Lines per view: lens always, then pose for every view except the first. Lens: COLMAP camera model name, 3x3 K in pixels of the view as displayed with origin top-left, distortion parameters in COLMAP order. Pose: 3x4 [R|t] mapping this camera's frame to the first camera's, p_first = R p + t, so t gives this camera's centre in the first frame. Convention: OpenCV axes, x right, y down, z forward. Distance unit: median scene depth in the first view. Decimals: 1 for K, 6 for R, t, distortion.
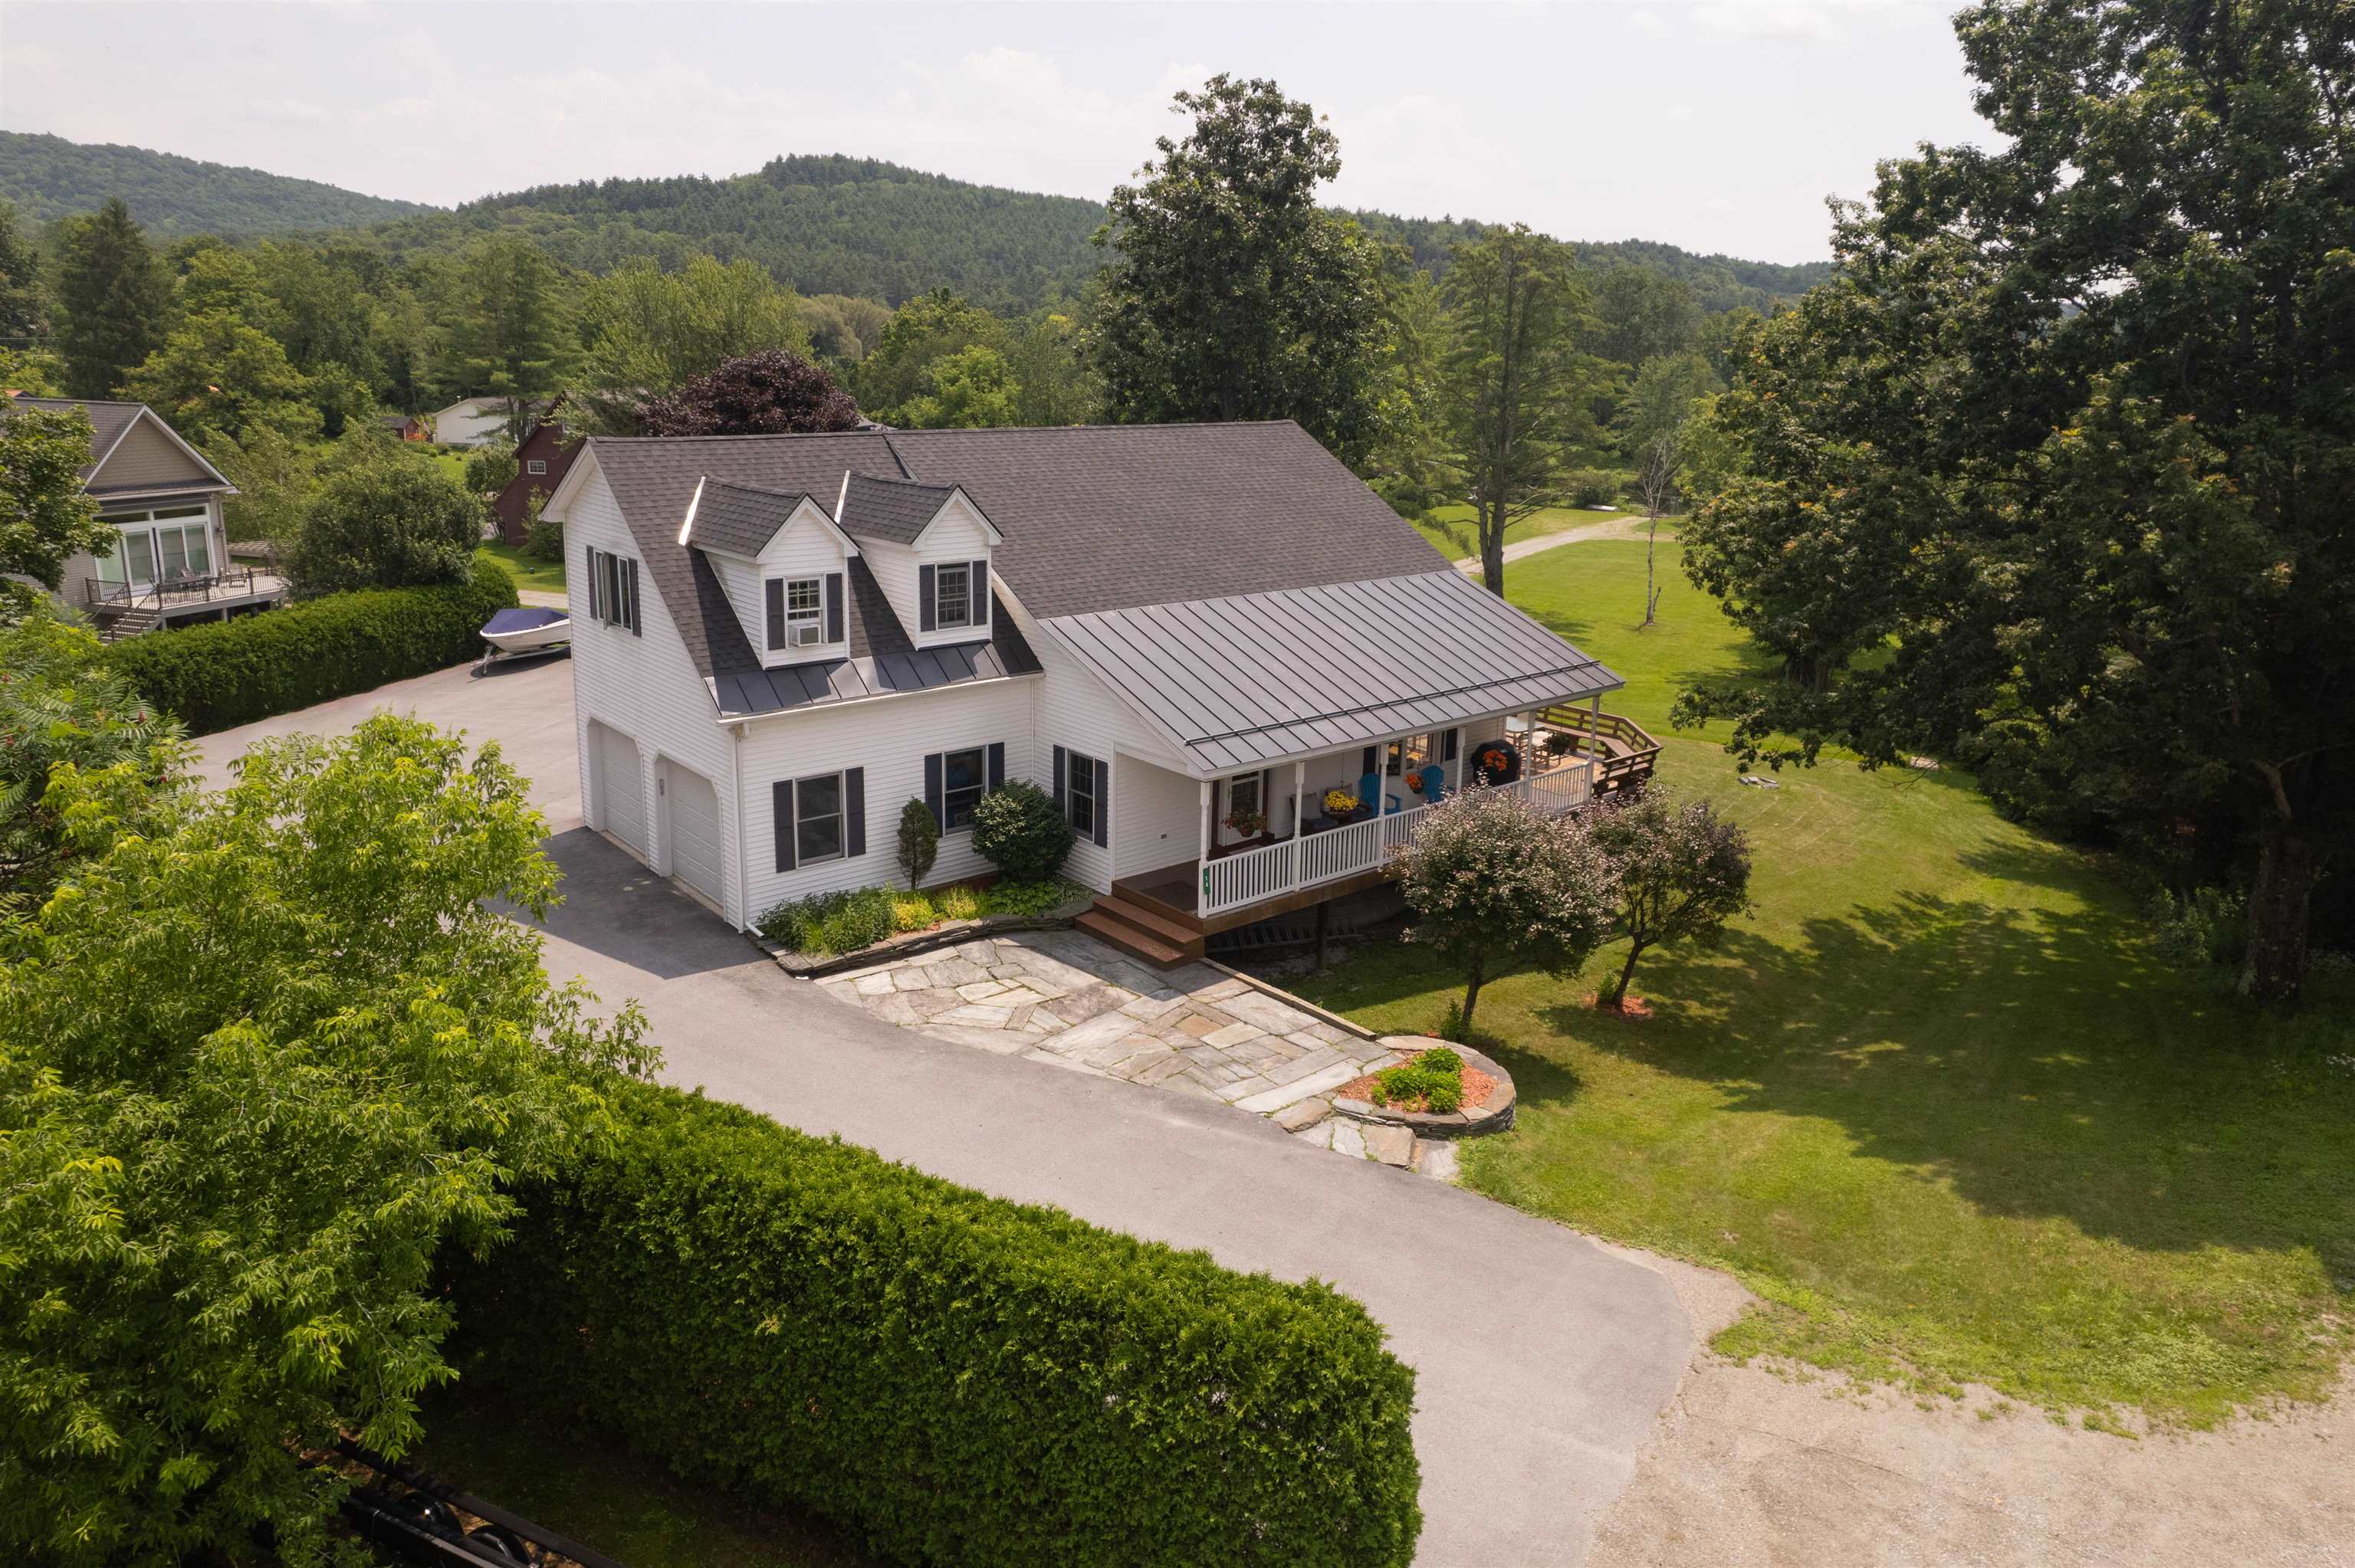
lens RADIAL K [[1512.1, 0, 1164.1], [0, 1512.1, 744.0], [0, 0, 1]] dist [-0.068745, 0.064856]
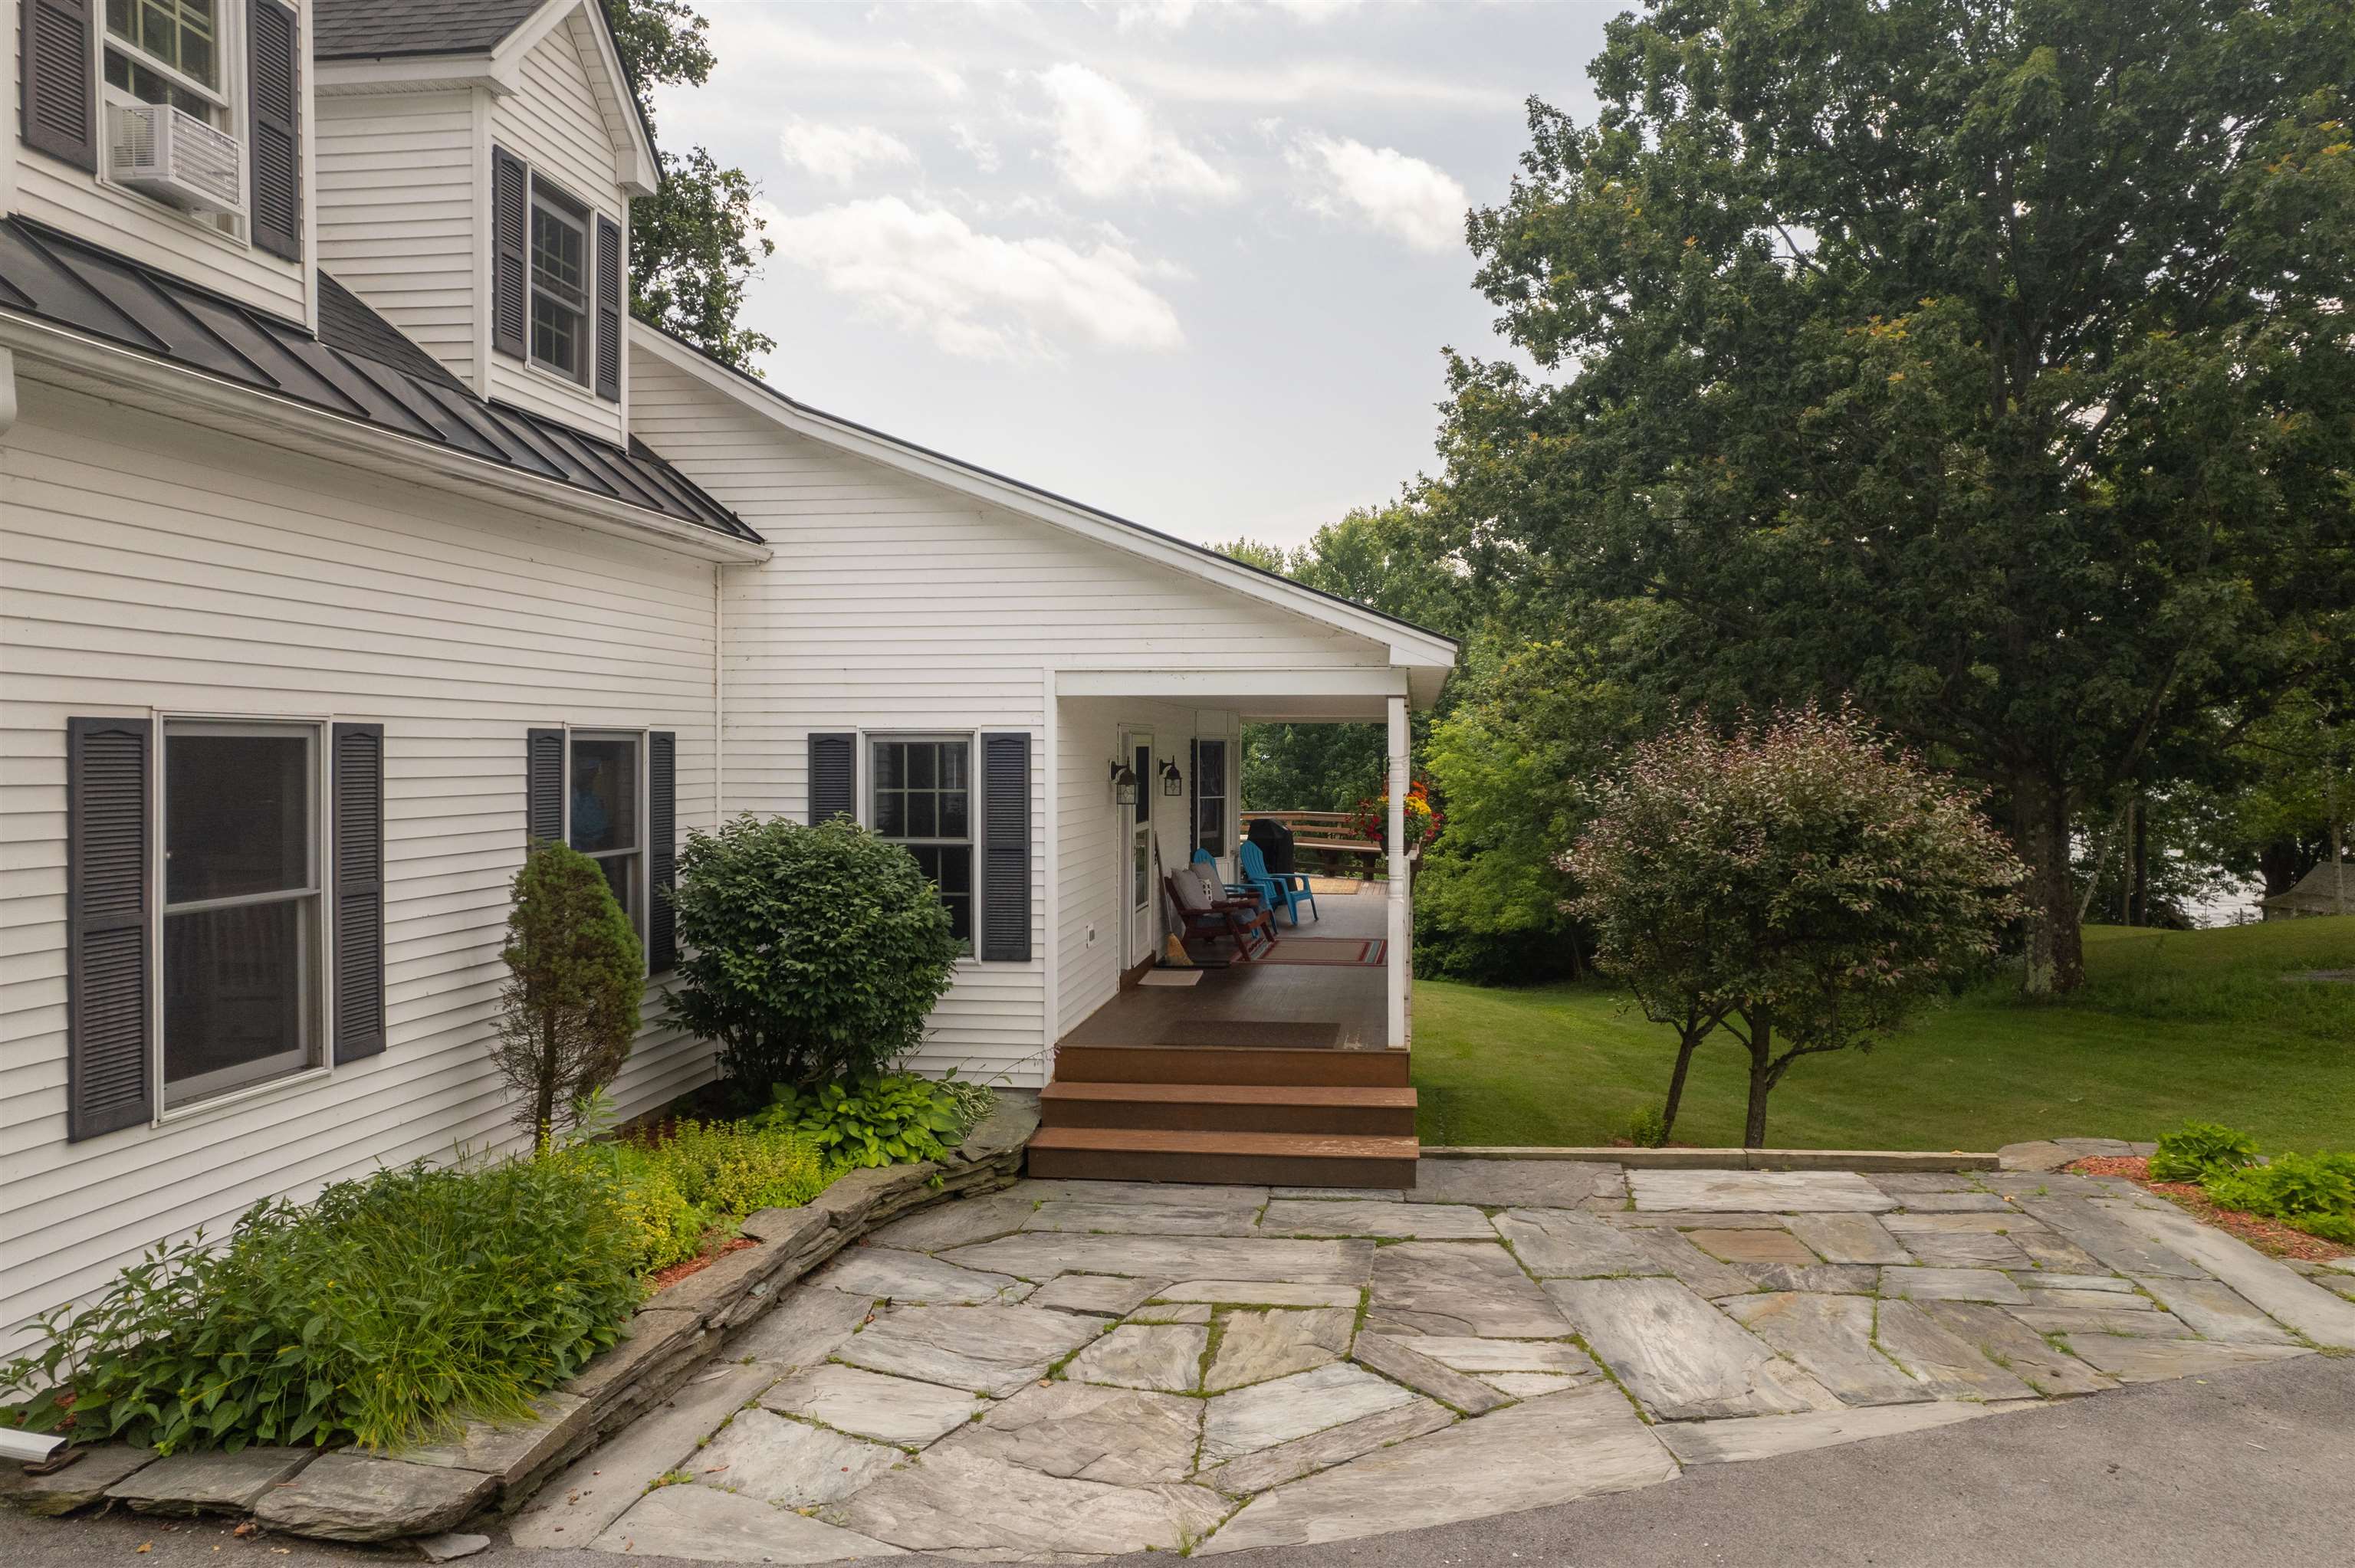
lens RADIAL K [[1544.4, 0, 1259.8], [0, 1544.4, 757.6], [0, 0, 1]] dist [-0.080024, 0.087729]
pose [[0.721410, -0.024702, 0.692068, -0.286333], [0.184707, 0.970024, -0.157916, 0.098598], [-0.667422, 0.241752, 0.704347, 0.718580]]
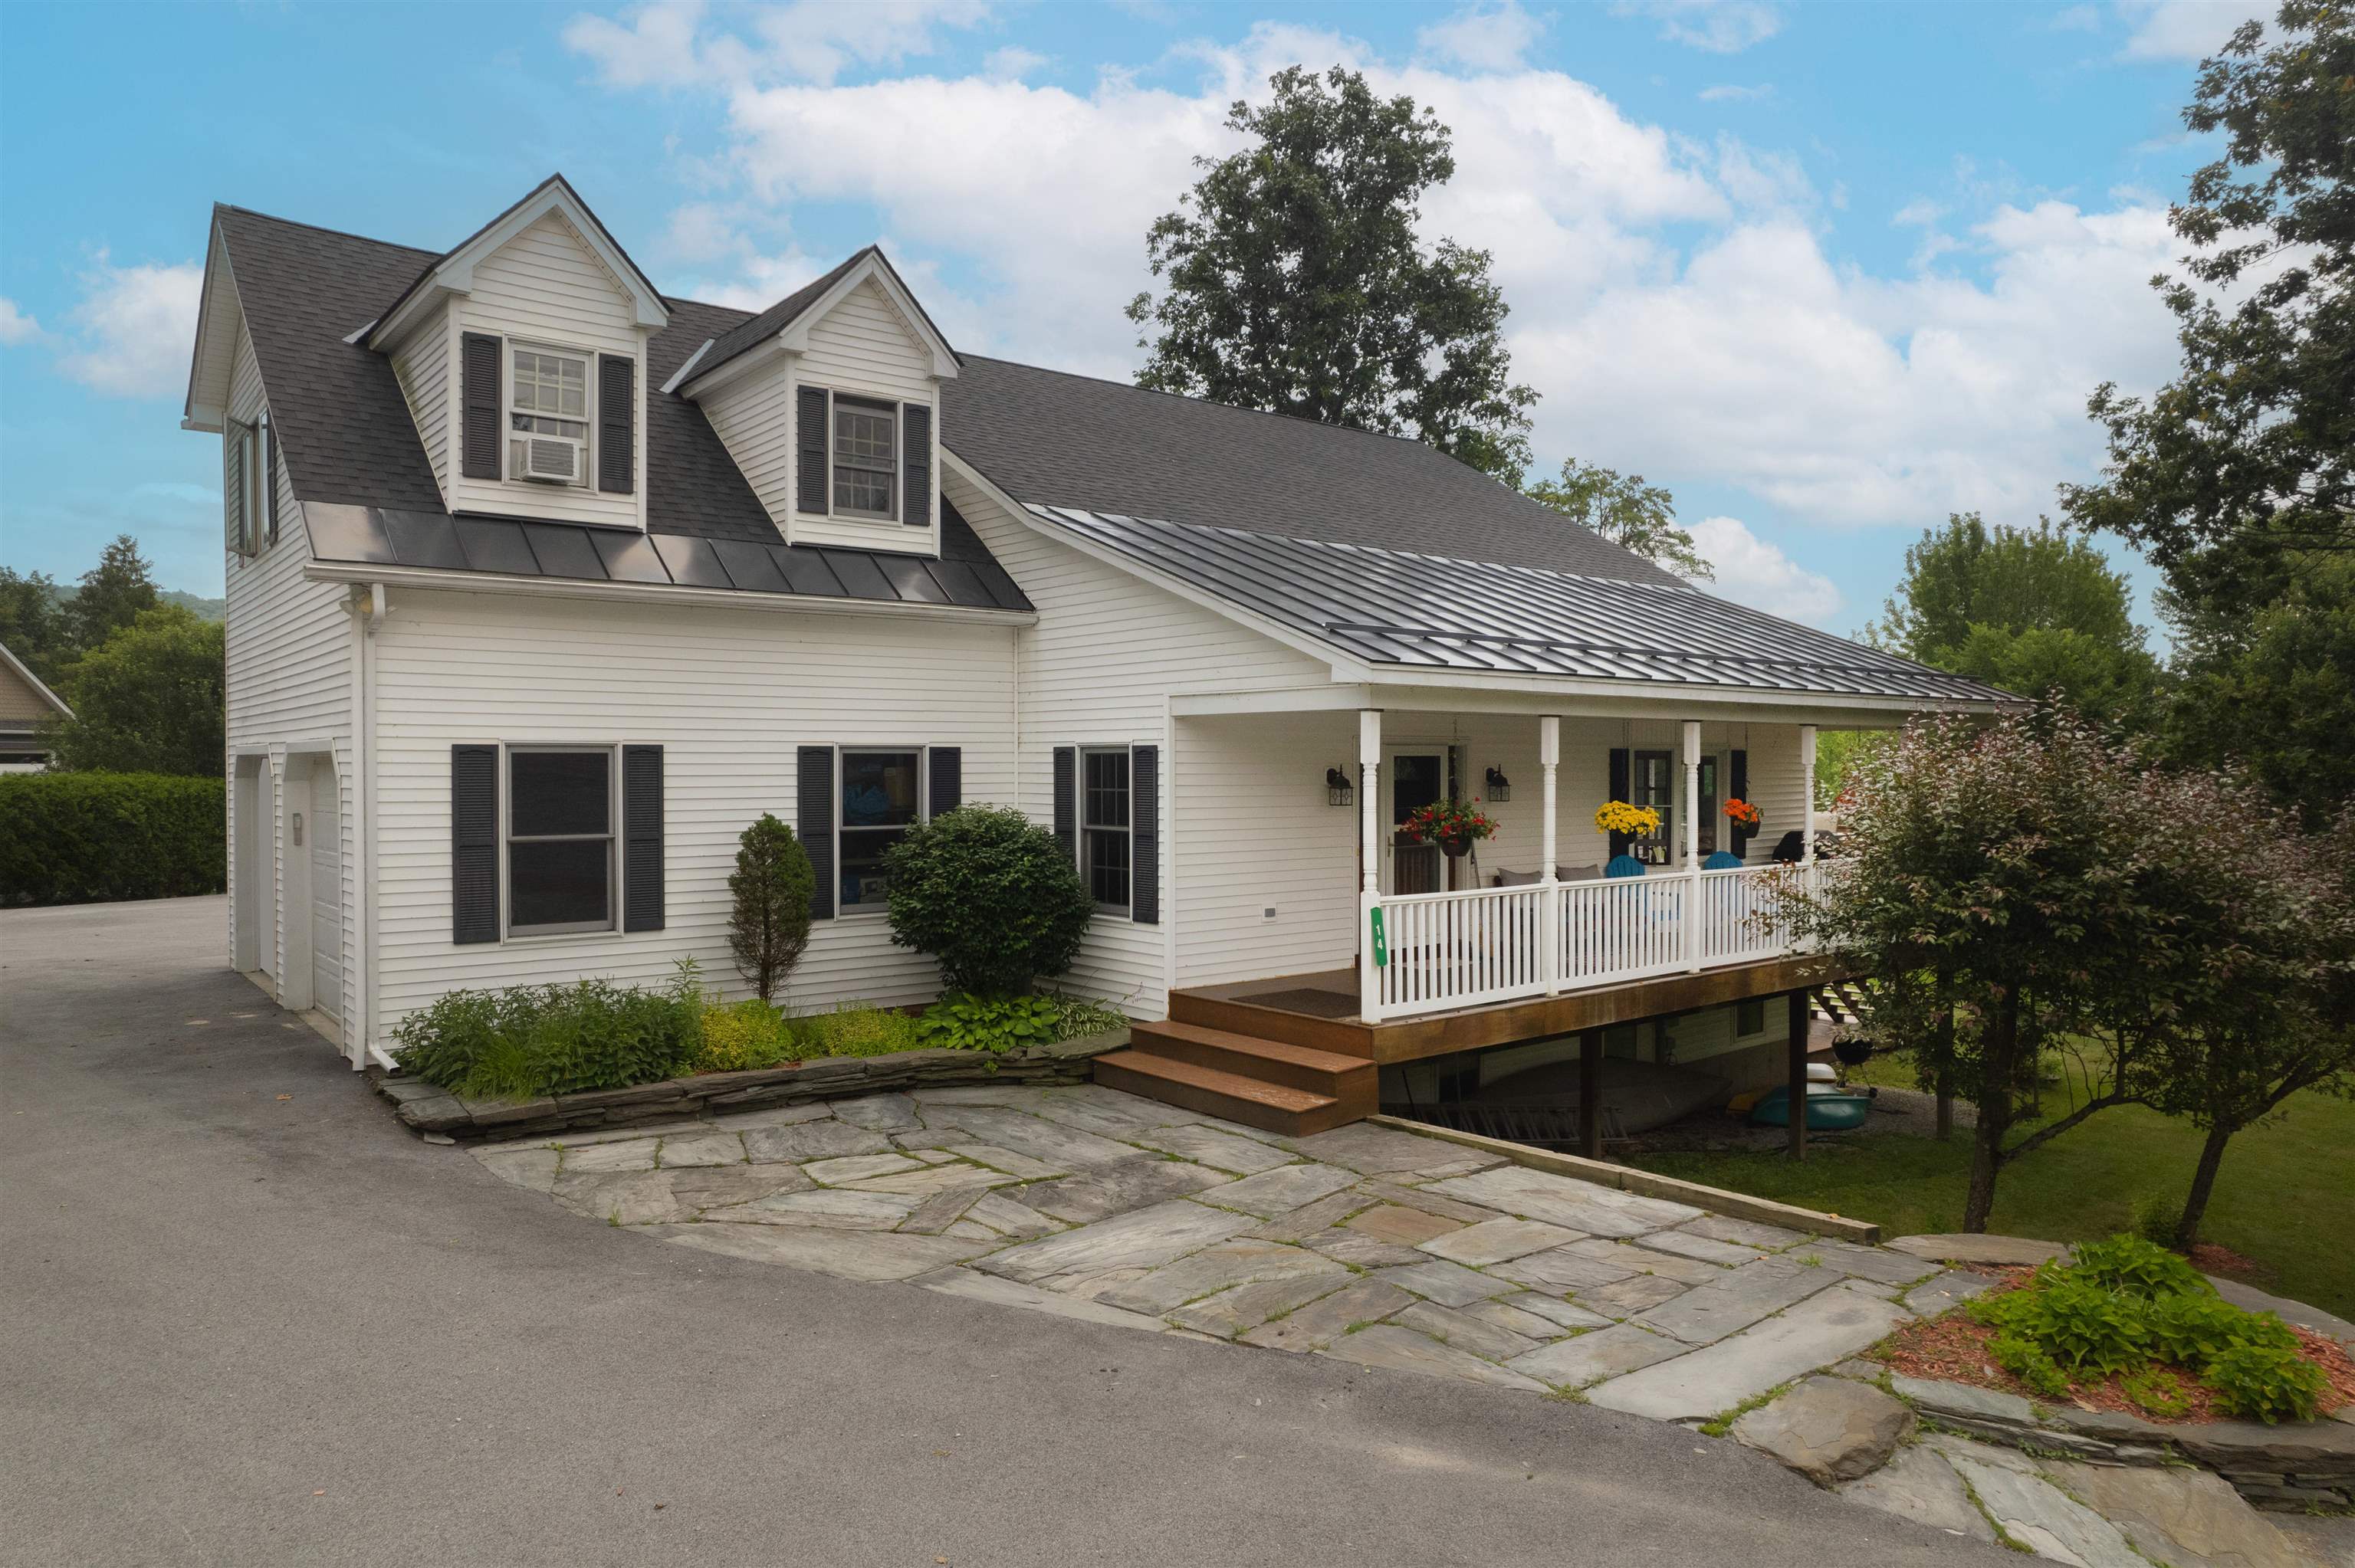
lens RADIAL K [[1522.2, 0, 1177.5], [0, 1522.2, 784.0], [0, 0, 1]] dist [-0.067387, 0.064111]
pose [[0.999543, -0.023017, -0.019603, -0.022118], [0.017783, 0.971951, -0.234511, 0.151822], [0.024451, 0.234055, 0.971916, 0.542396]]
